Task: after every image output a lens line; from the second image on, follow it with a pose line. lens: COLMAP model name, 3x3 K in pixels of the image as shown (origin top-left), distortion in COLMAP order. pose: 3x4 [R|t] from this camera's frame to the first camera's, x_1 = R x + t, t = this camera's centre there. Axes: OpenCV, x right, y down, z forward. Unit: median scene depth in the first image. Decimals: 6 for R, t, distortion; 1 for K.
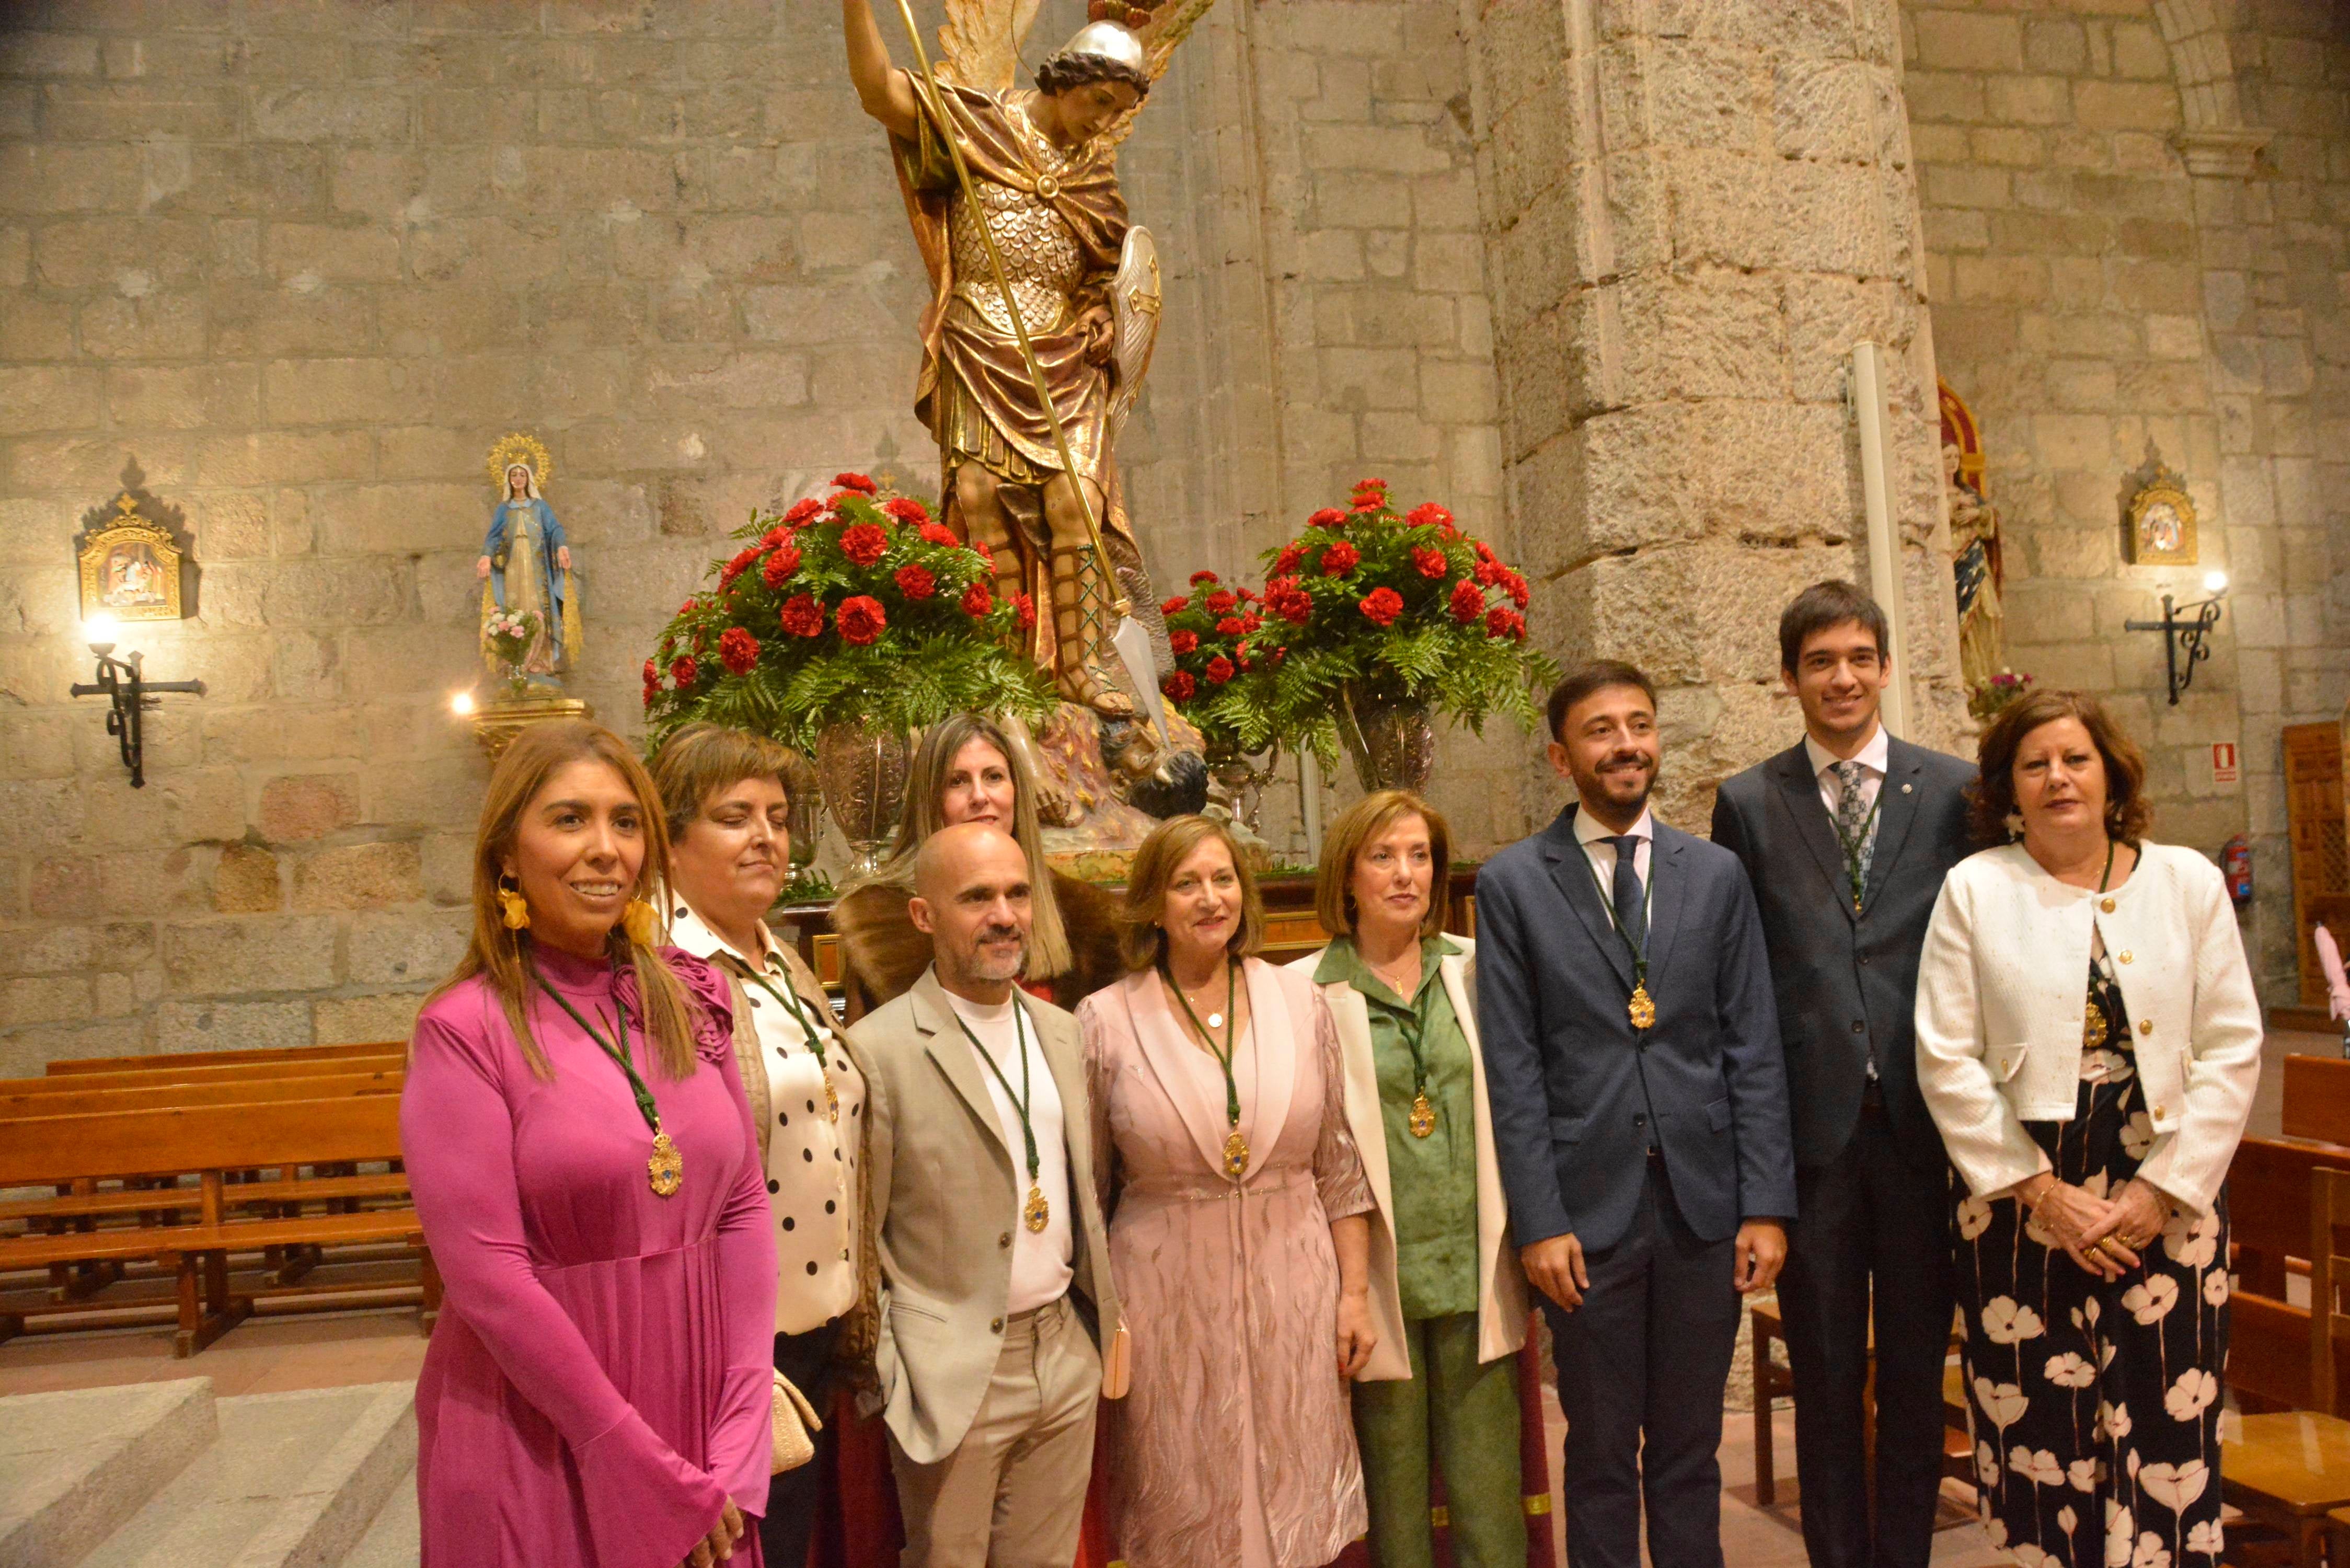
lens RADIAL K [[1834.5, 0, 1198.1], [0, 1834.5, 818.5], [0, 0, 1]] dist [-0.167838, 0.127072]
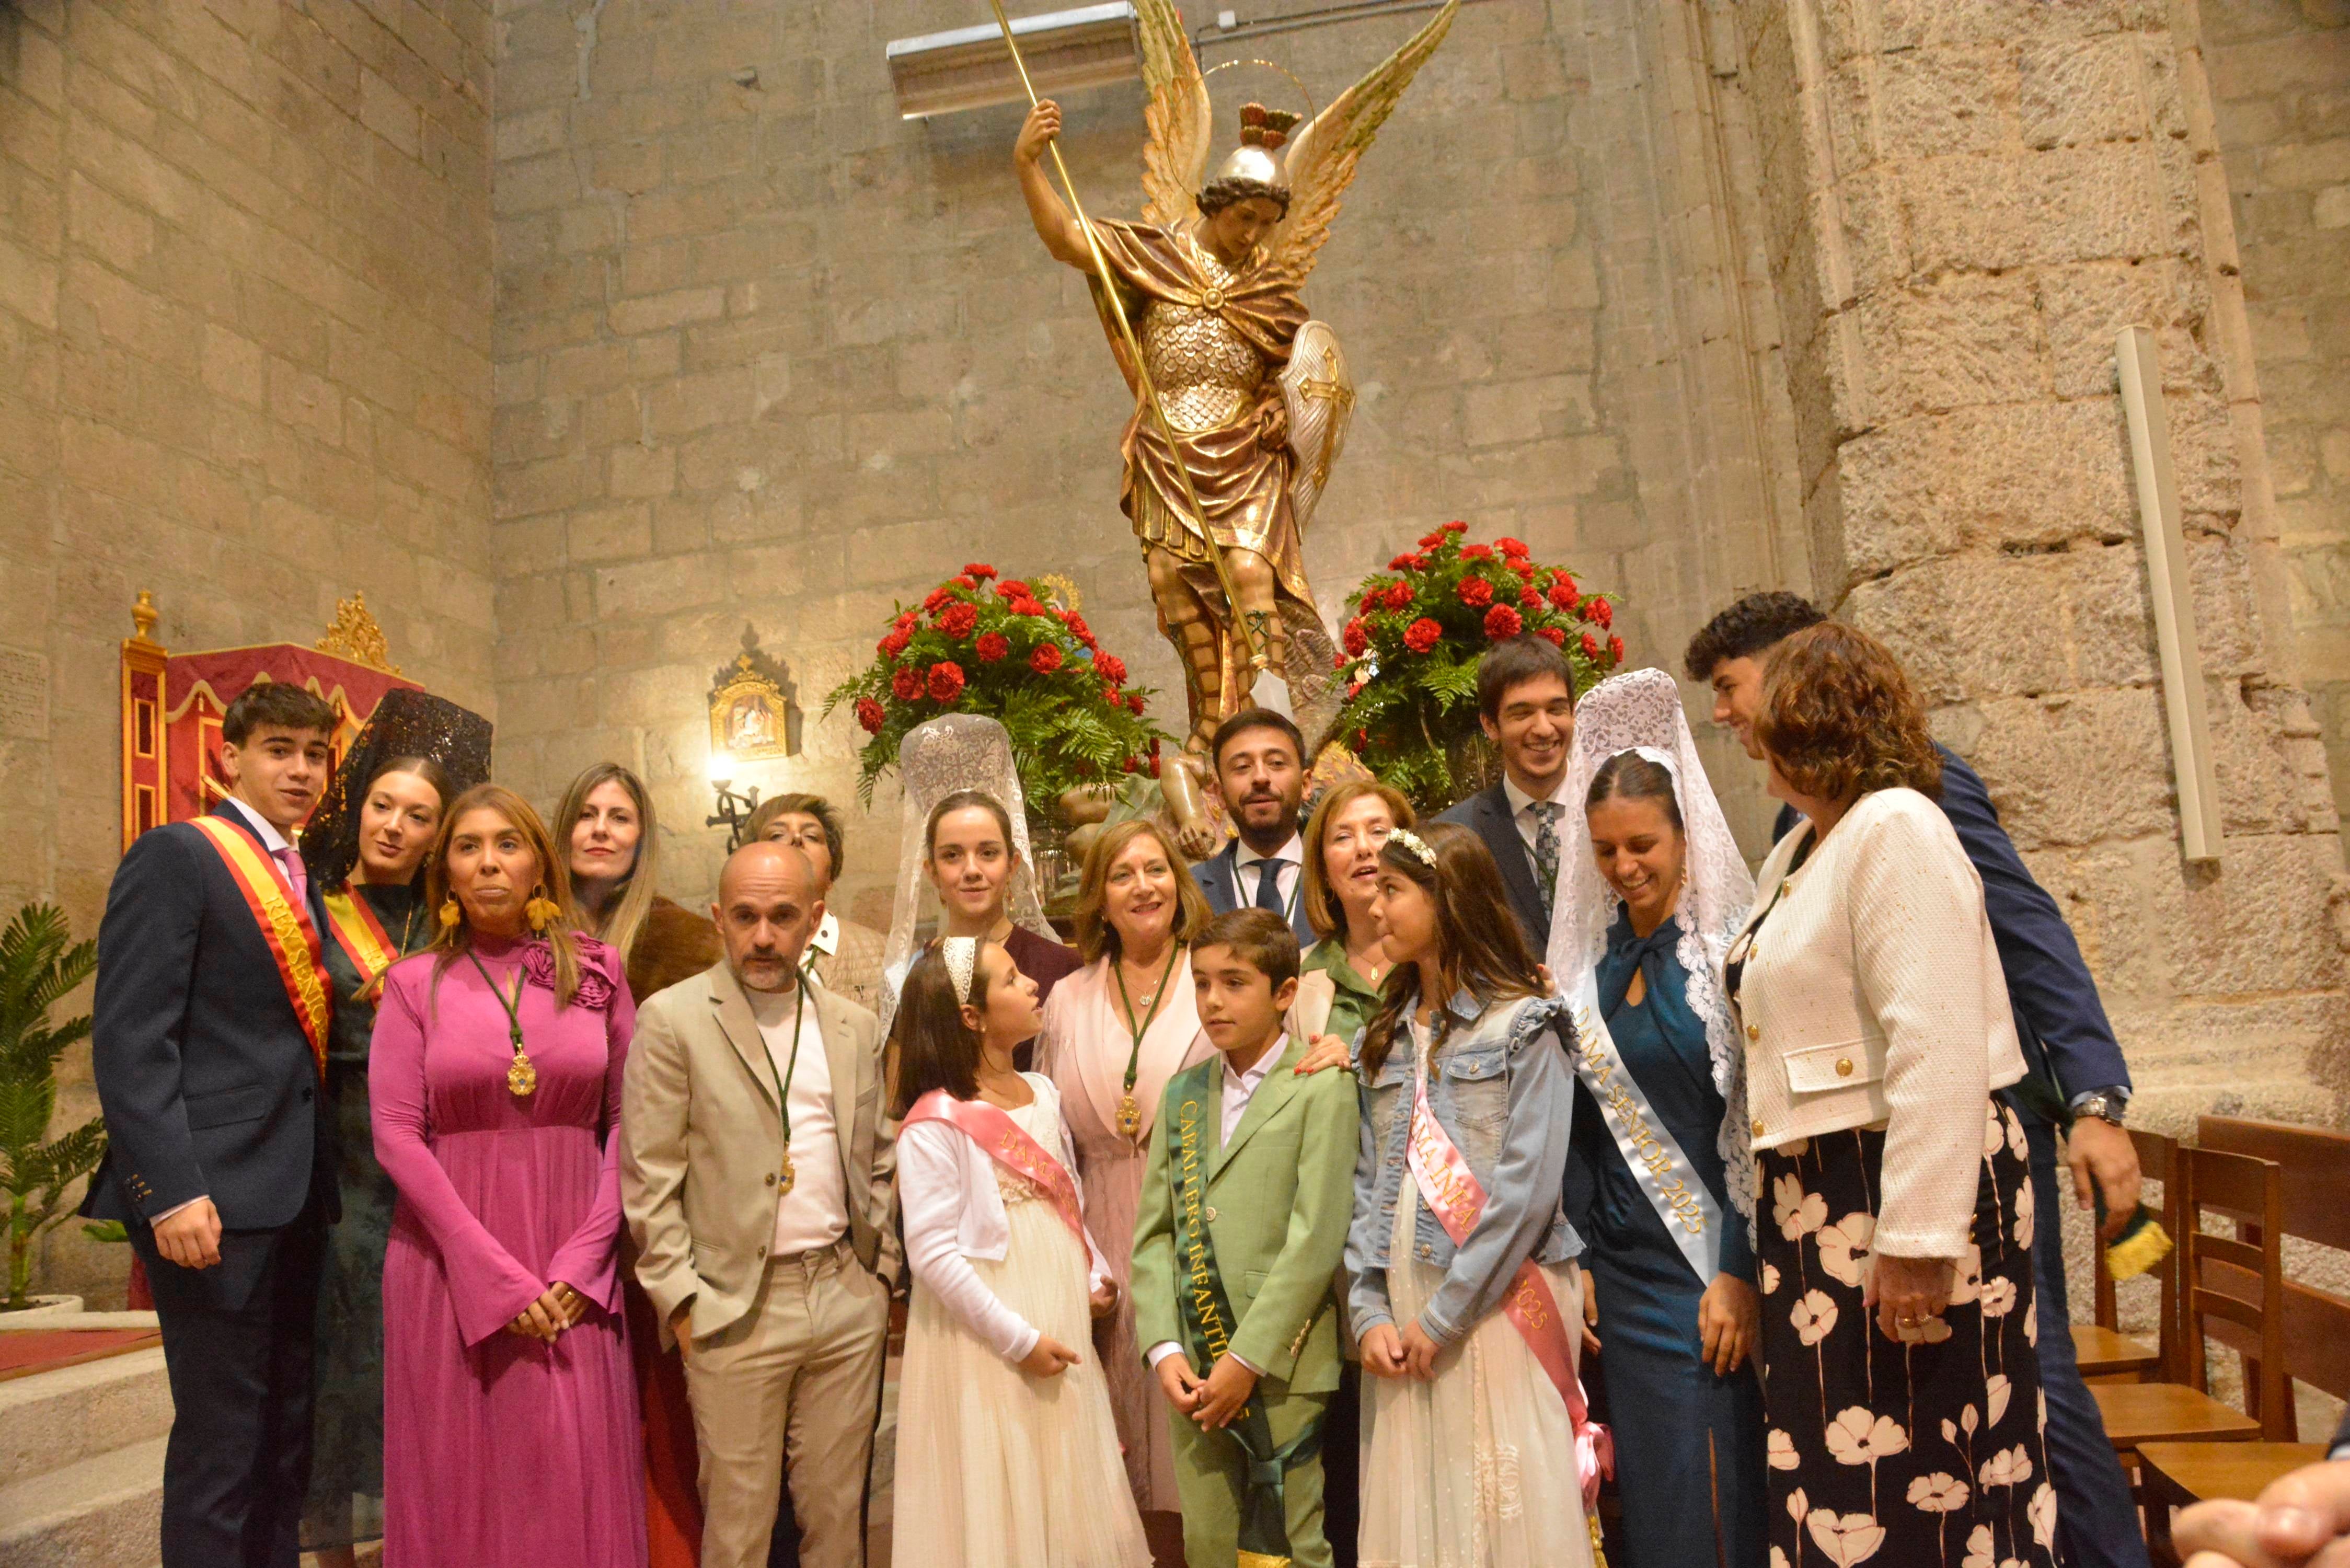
lens RADIAL K [[1834.5, 0, 1198.1], [0, 1834.5, 818.5], [0, 0, 1]] dist [-0.167838, 0.127072]
pose [[0.923885, -0.052901, -0.378995, 0.253059], [0.027596, 0.997030, -0.071898, 0.043346], [0.381673, 0.055967, 0.922601, -0.026068]]
